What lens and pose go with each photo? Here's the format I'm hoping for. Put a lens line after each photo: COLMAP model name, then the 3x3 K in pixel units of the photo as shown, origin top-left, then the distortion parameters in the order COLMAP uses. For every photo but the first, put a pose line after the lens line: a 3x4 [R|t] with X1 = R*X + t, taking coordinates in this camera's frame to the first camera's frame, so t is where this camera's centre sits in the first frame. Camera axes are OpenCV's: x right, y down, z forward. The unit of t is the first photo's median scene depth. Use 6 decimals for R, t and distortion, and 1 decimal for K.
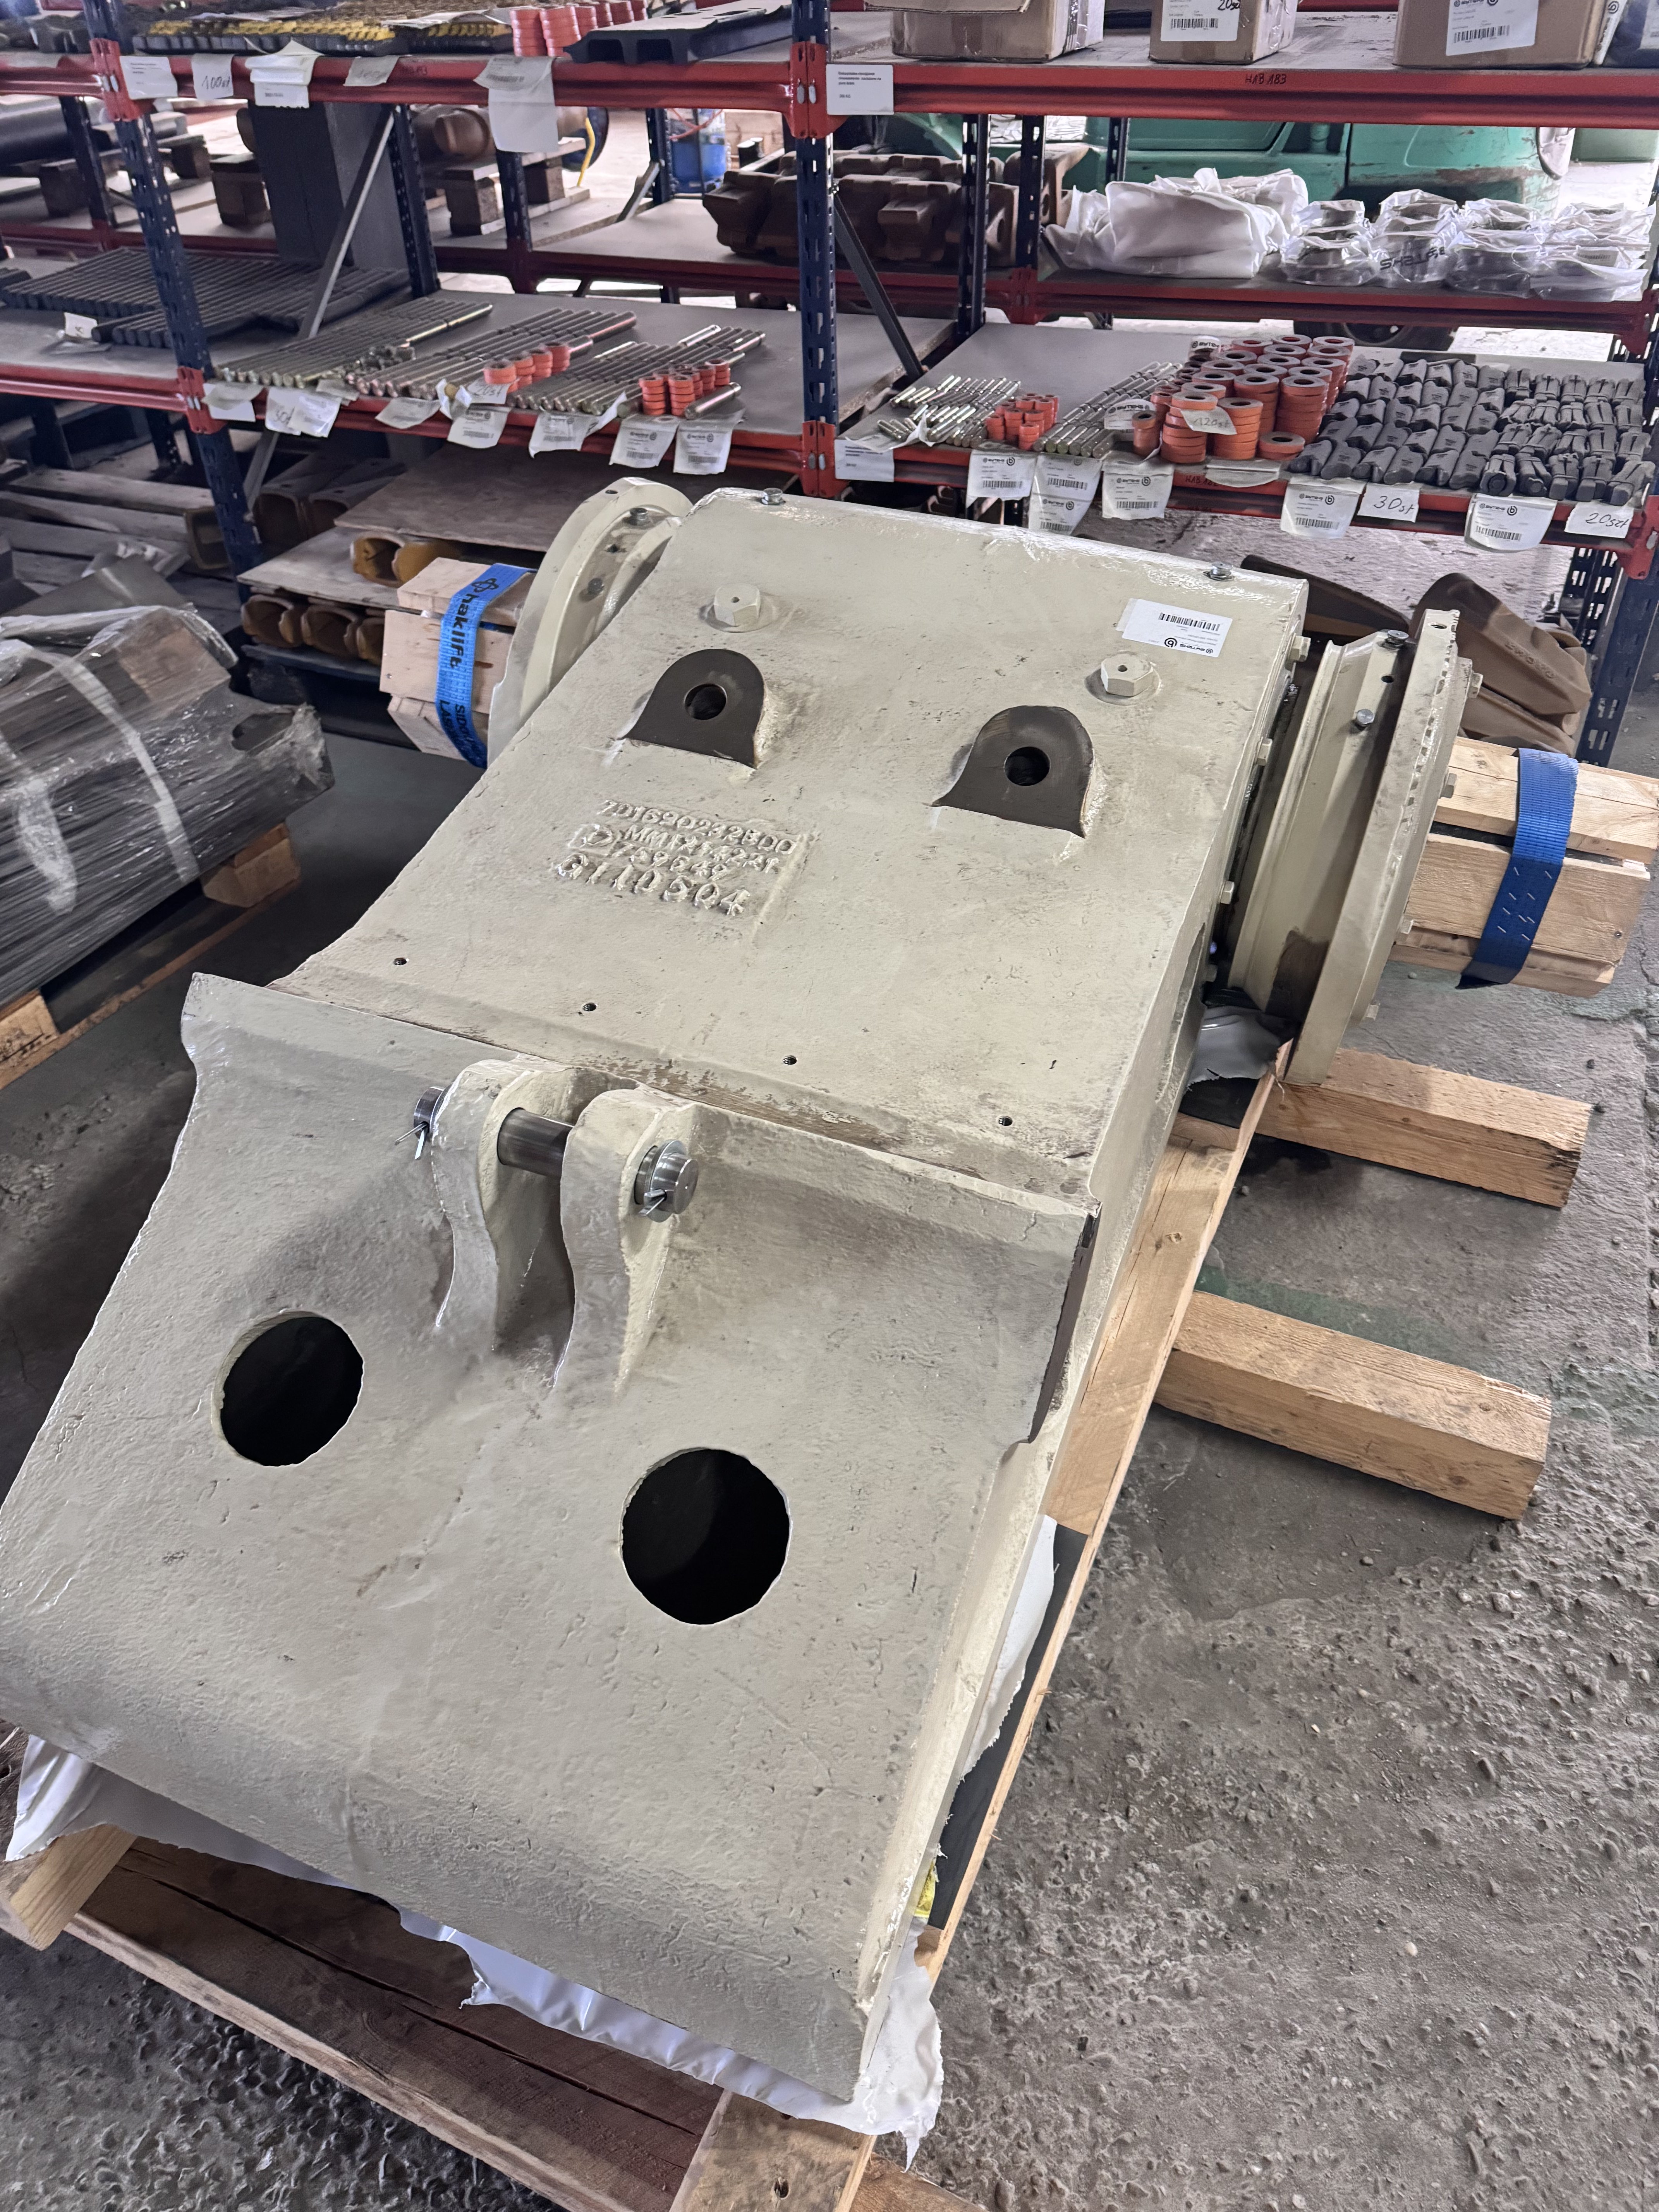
lens RADIAL K [[1506.1, 0, 829.5], [0, 1506.1, 1106.0], [0, 0, 1]] dist [0.024092, -0.027287]
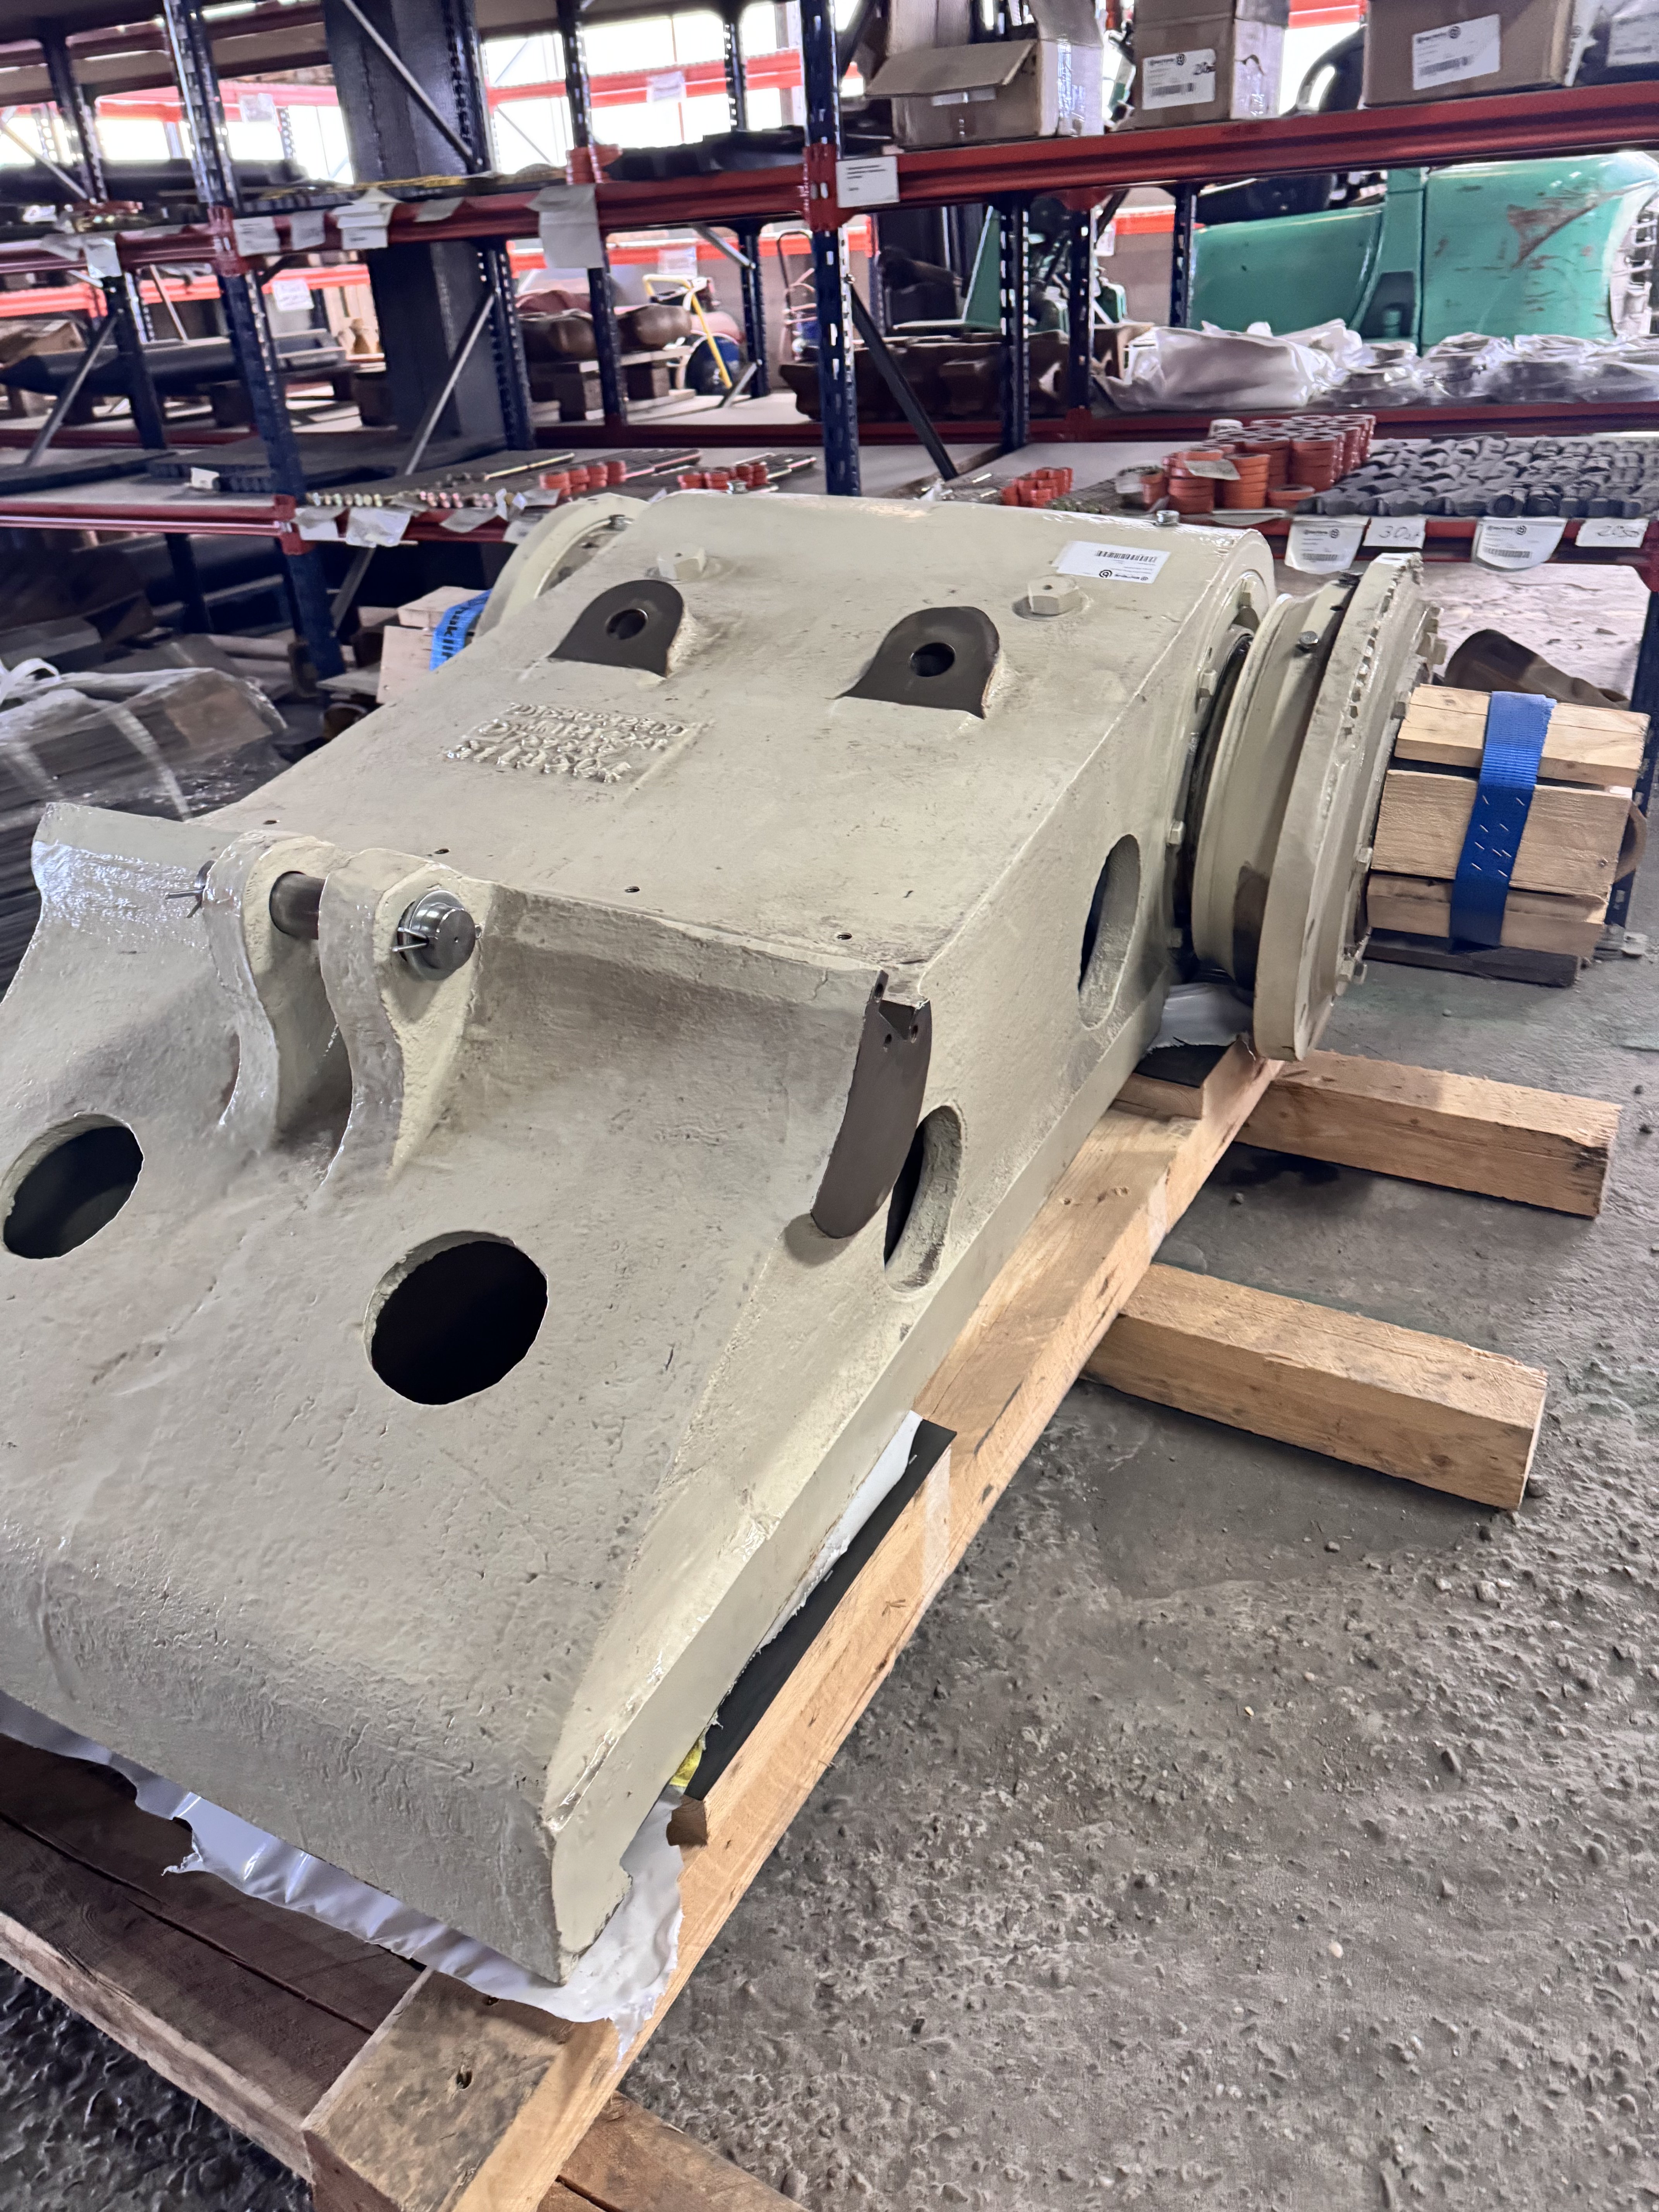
lens RADIAL K [[1506.1, 0, 829.5], [0, 1506.1, 1106.0], [0, 0, 1]] dist [0.024092, -0.027287]
pose [[0.994634, 0.011389, -0.102823, 0.176345], [-0.027729, 0.986903, -0.158916, 0.225432], [0.099667, 0.160915, 0.981923, 0.086199]]
